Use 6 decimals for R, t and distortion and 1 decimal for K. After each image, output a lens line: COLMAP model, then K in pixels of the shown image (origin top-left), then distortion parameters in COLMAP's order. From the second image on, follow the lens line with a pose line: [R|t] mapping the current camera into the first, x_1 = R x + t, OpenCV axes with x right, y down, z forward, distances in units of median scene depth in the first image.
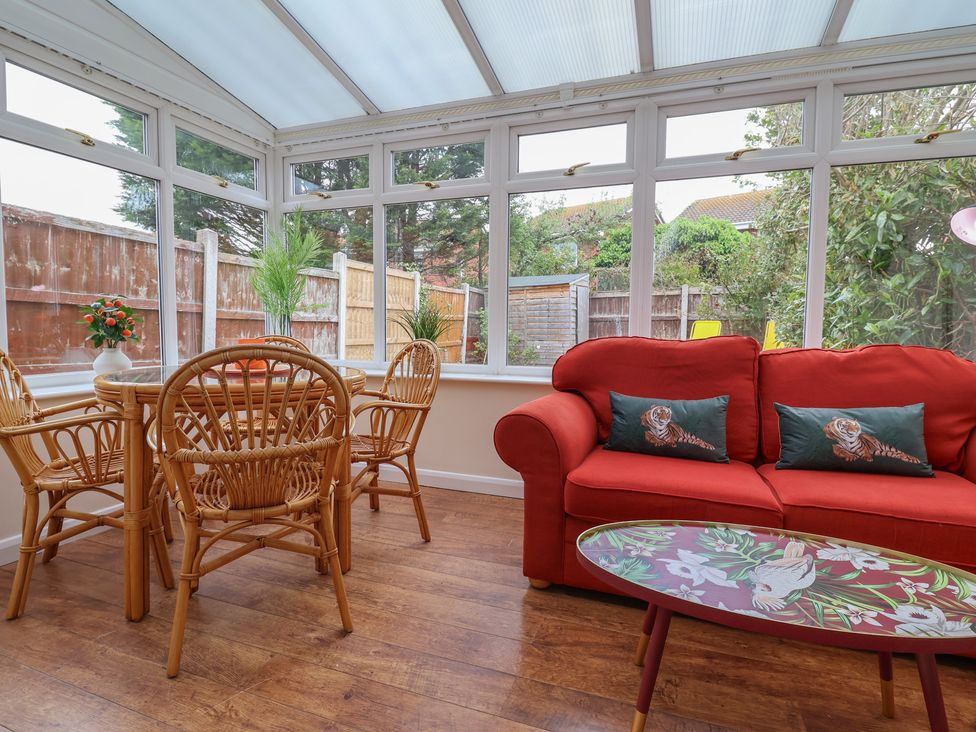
lens RADIAL K [[514.8, 0, 491.5], [0, 514.8, 362.0], [0, 0, 1]] dist [0.001817, -0.014358]
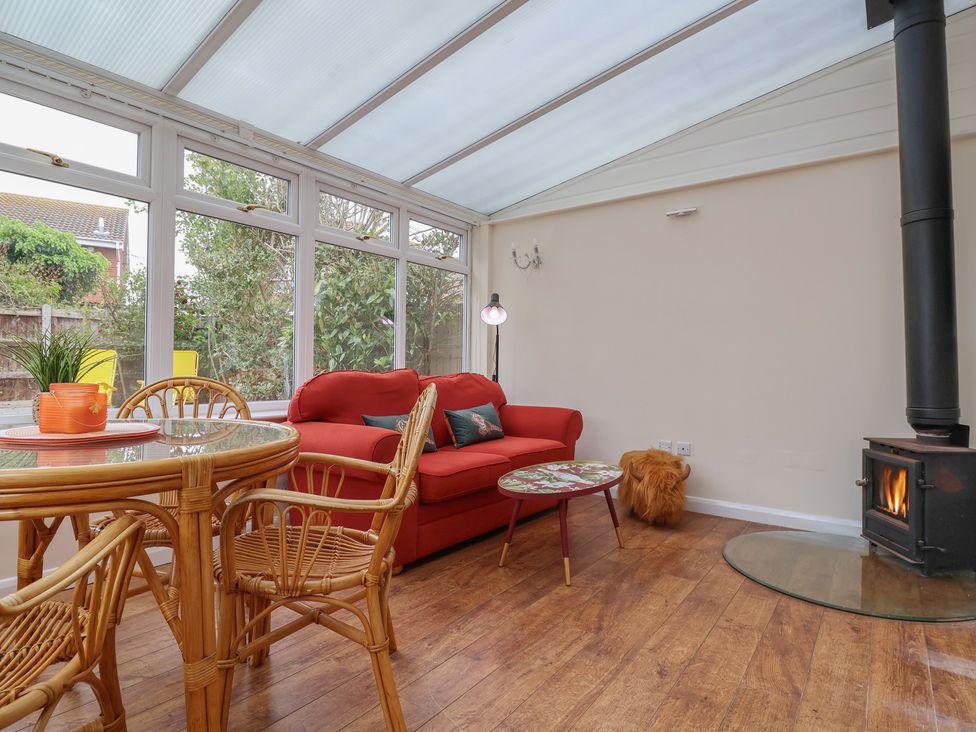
lens RADIAL K [[515.1, 0, 482.4], [0, 515.1, 364.7], [0, 0, 1]] dist [0.002573, -0.014717]
pose [[0.310603, -0.002549, 0.950536, -0.974652], [0.048819, 0.998719, -0.013275, -0.035331], [-0.949285, 0.050528, 0.310330, 0.371801]]
